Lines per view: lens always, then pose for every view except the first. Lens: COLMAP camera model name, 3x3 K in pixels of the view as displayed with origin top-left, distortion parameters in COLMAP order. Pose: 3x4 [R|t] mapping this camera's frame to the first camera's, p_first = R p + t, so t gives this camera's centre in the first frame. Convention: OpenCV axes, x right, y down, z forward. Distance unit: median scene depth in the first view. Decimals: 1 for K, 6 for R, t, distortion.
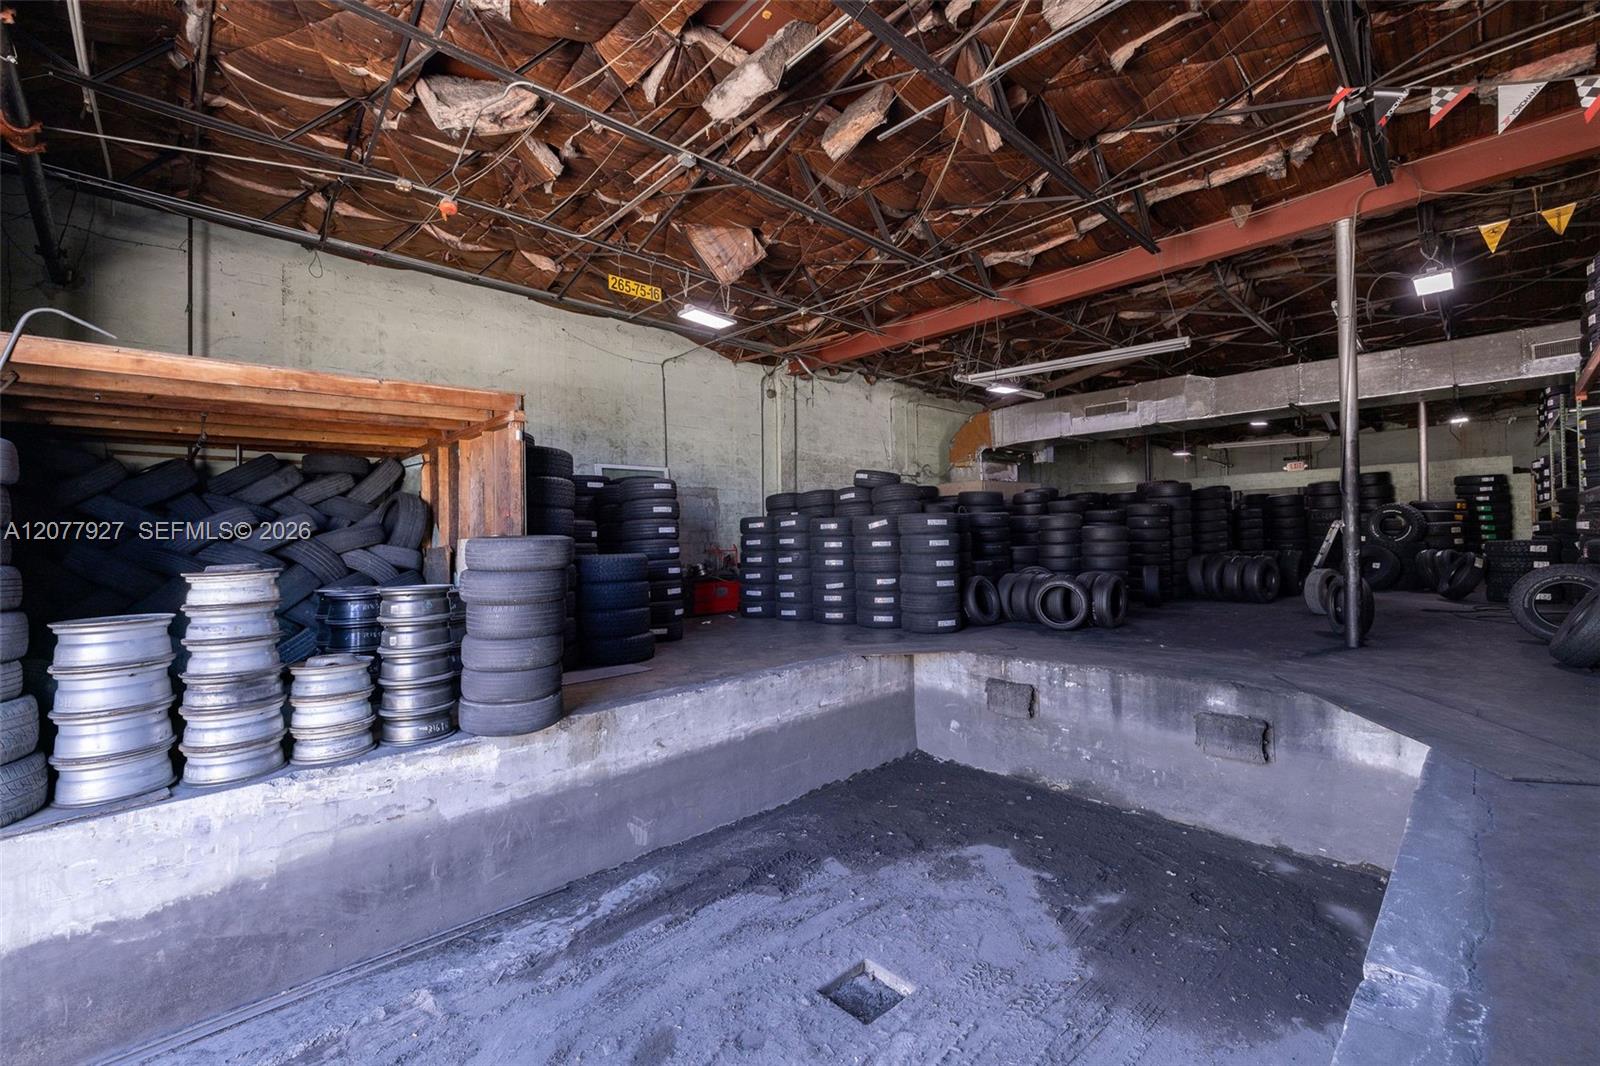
lens RADIAL K [[657.0, 0, 792.5], [0, 657.0, 532.6], [0, 0, 1]] dist [0.000395, -0.000173]
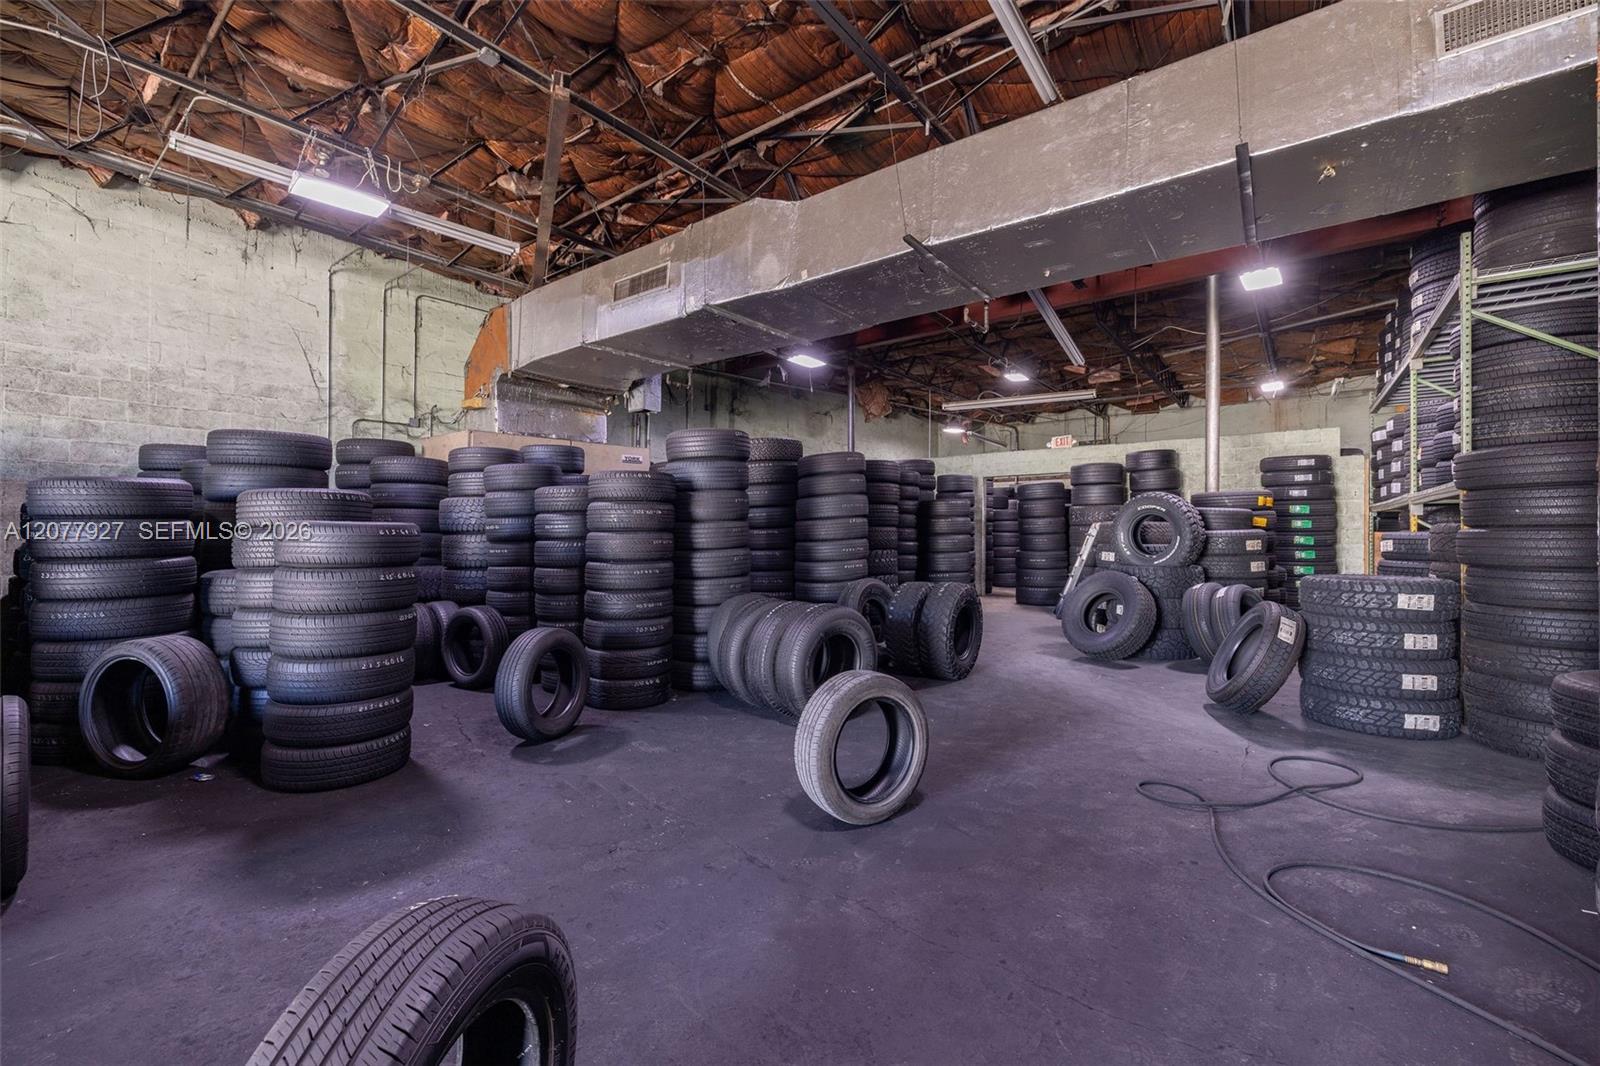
lens RADIAL K [[657.0, 0, 805.6], [0, 657.0, 529.9], [0, 0, 1]] dist [0.000395, -0.000173]
pose [[0.985720, 0.020869, 0.167095, 0.512790], [-0.021803, 0.999755, 0.003756, -0.009524], [-0.166976, -0.007345, 0.985934, 0.488594]]
